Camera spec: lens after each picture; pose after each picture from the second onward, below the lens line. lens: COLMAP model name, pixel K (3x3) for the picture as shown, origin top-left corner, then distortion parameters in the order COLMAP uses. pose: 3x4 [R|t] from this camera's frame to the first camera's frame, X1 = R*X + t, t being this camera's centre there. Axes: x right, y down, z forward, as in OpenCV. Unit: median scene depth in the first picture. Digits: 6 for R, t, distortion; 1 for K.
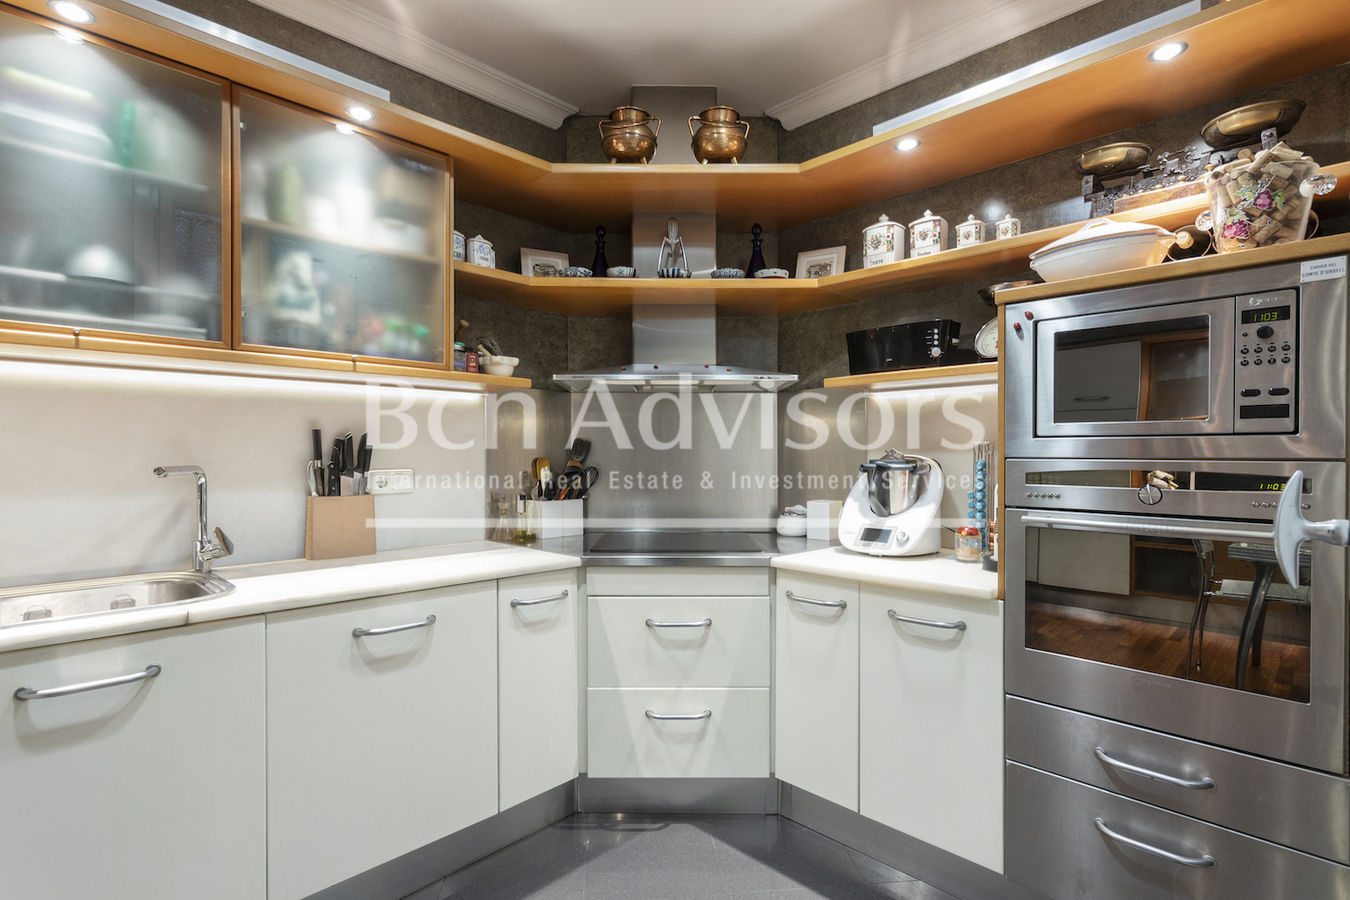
lens RADIAL K [[659.7, 0, 668.7], [0, 659.7, 459.6], [0, 0, 1]] dist [-0.000022, 0.000179]
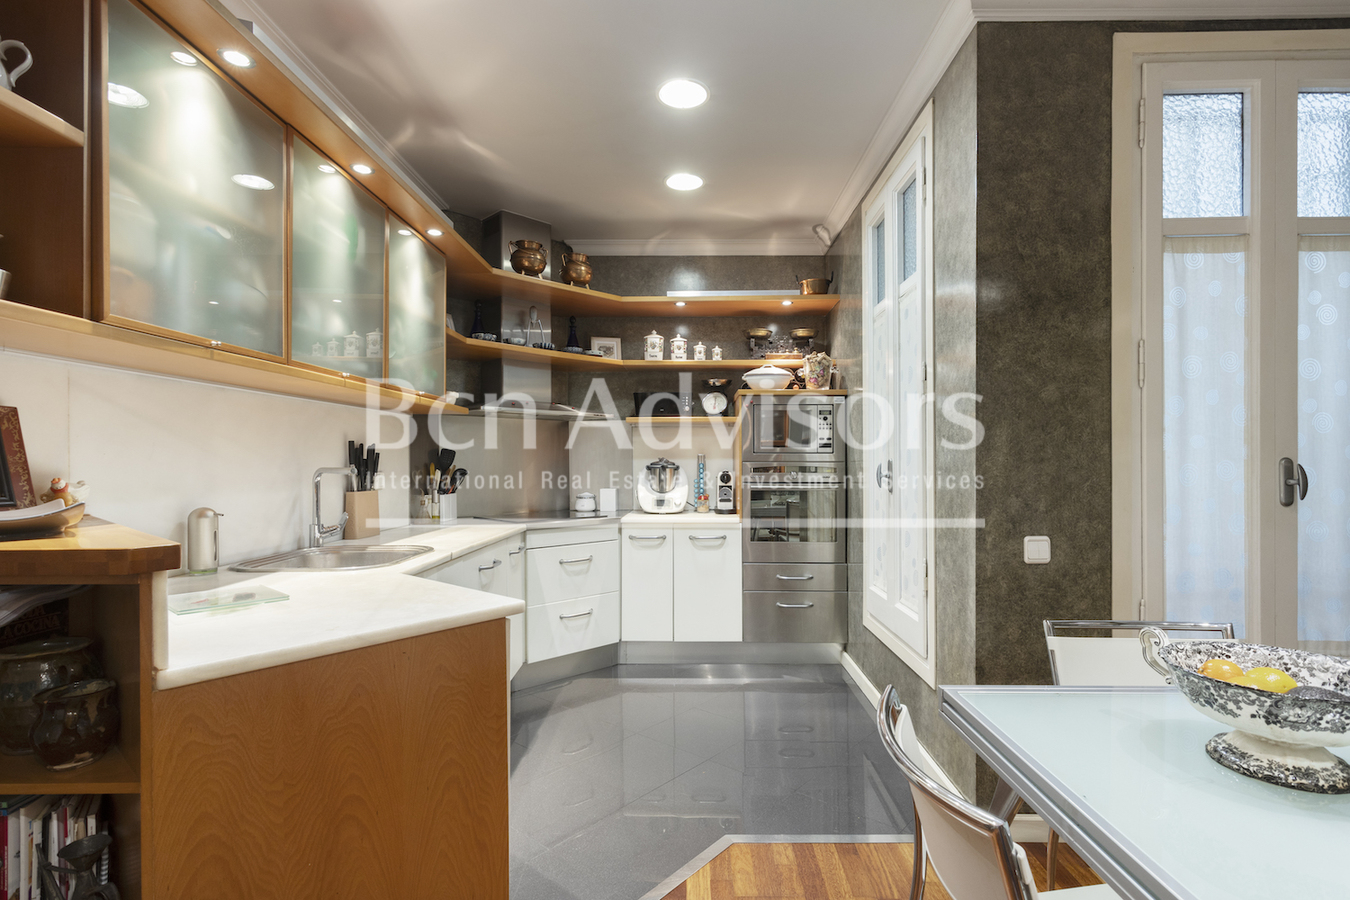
lens RADIAL K [[659.7, 0, 682.4], [0, 659.7, 456.2], [0, 0, 1]] dist [-0.000022, 0.000179]
pose [[0.722732, 0.006680, 0.691096, -0.977952], [0.005948, 0.999856, -0.015884, 0.011230], [-0.691102, 0.015591, 0.722589, -0.420580]]
